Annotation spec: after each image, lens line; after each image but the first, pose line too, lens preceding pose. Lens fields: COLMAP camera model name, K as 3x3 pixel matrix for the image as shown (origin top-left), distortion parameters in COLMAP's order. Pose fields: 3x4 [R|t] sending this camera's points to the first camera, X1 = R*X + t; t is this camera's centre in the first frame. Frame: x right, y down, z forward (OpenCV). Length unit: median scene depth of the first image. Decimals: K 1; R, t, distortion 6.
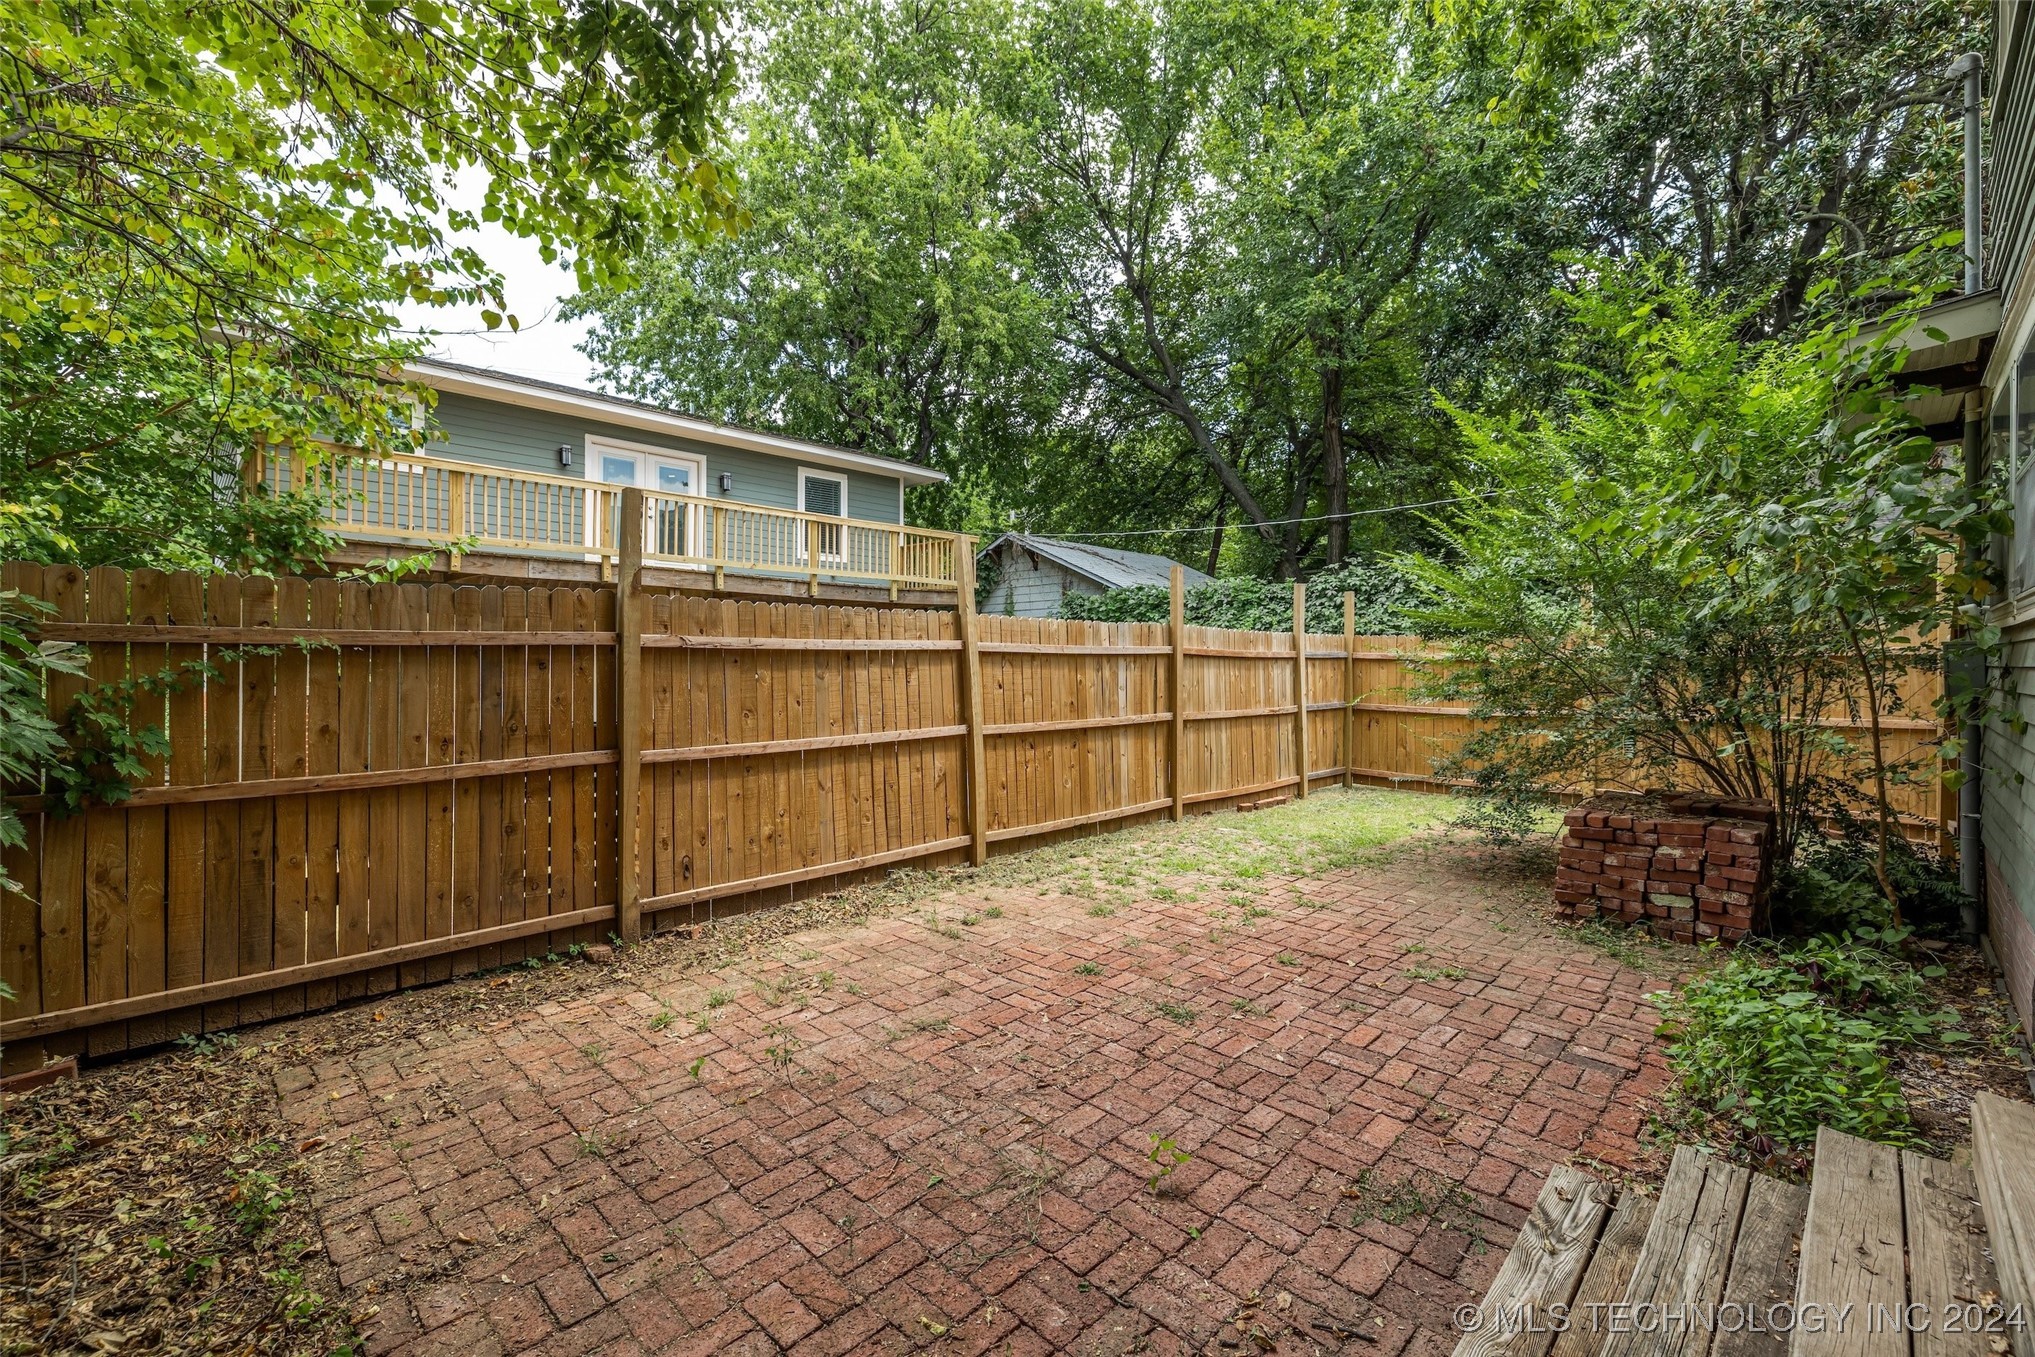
lens RADIAL K [[862.6, 0, 1007.0], [0, 862.6, 668.2], [0, 0, 1]] dist [0.004706, 0.000151]
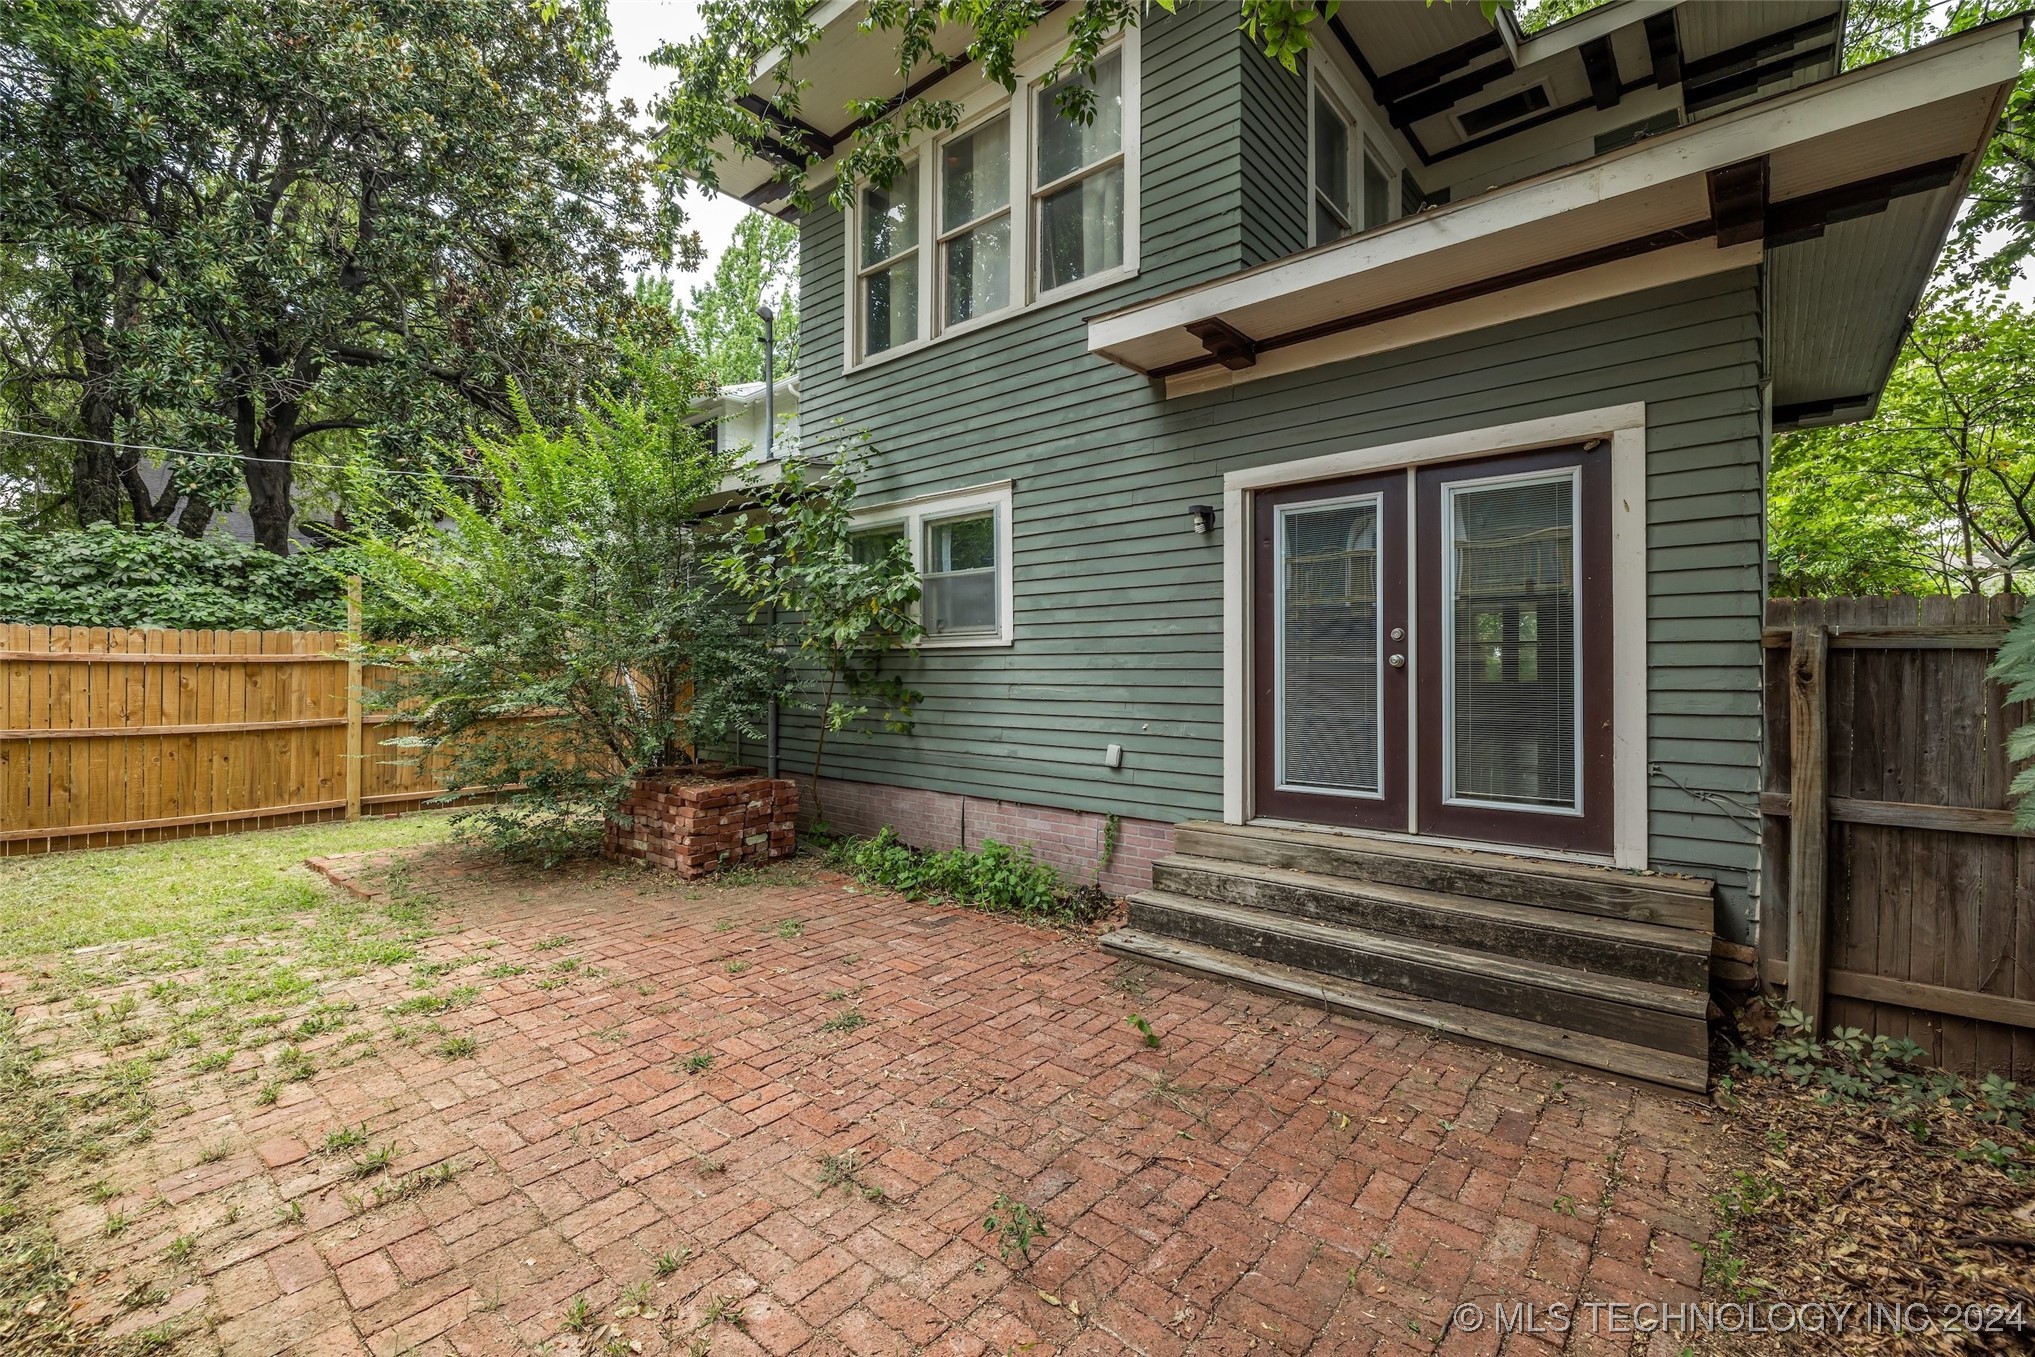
lens RADIAL K [[862.6, 0, 1007.3], [0, 862.6, 673.0], [0, 0, 1]] dist [0.004706, 0.000151]
pose [[-0.083489, -0.004113, 0.996500, -0.773536], [-0.000463, 0.999992, 0.004088, -0.001708], [-0.996509, -0.000120, -0.083490, 0.877188]]
